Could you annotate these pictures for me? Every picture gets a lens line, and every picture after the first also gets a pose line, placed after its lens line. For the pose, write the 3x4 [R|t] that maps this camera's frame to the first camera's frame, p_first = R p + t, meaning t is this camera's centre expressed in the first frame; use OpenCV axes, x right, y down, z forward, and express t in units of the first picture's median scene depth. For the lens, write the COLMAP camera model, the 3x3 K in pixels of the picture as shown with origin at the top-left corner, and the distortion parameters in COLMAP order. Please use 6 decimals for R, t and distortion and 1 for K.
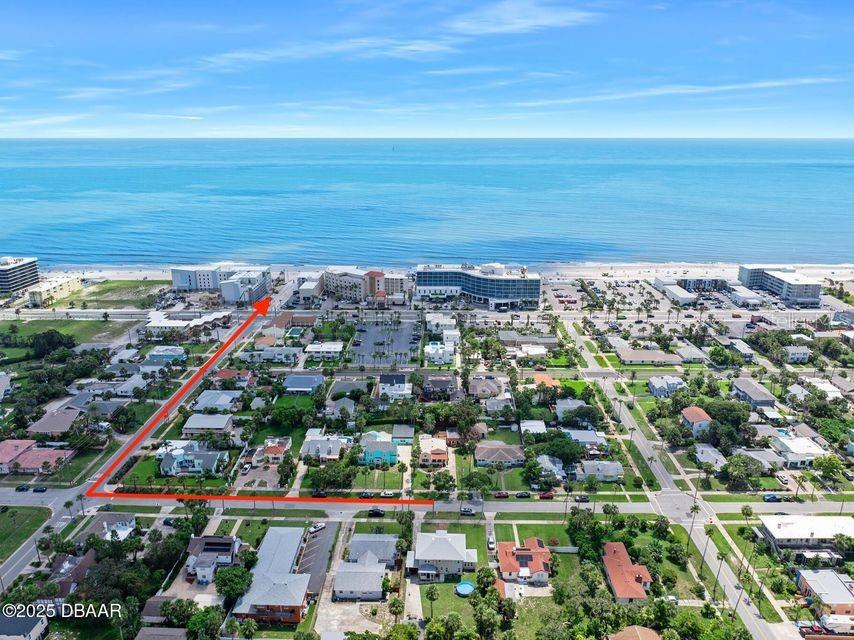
lens RADIAL K [[612.2, 0, 427.1], [0, 612.2, 281.3], [0, 0, 1]] dist [-0.040898, 0.002078]
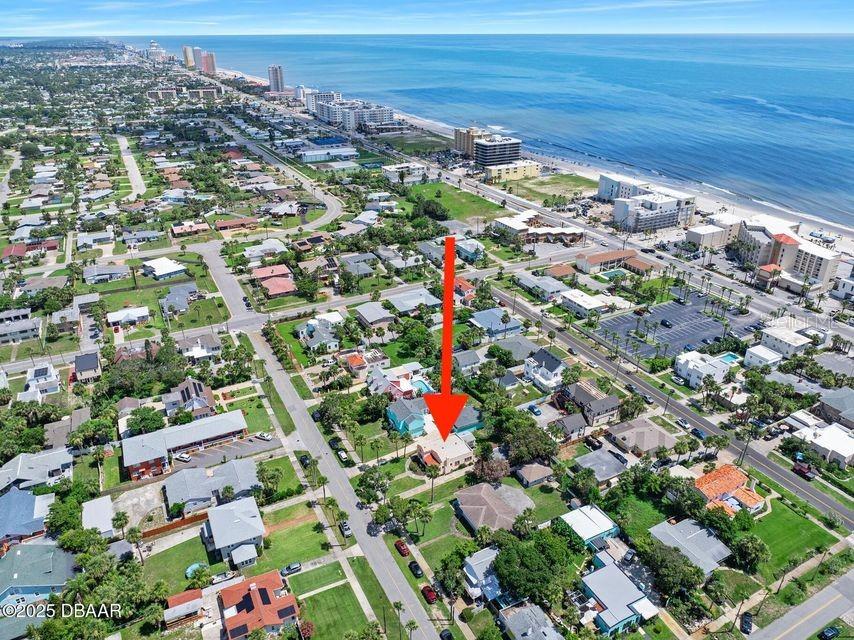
lens RADIAL K [[612.2, 0, 427.1], [0, 612.2, 281.3], [0, 0, 1]] dist [-0.040898, 0.002078]
pose [[0.485555, 0.340158, -0.805313, 0.381093], [-0.212538, 0.939487, 0.268685, -0.088312], [0.847977, 0.040698, 0.528469, 0.399333]]
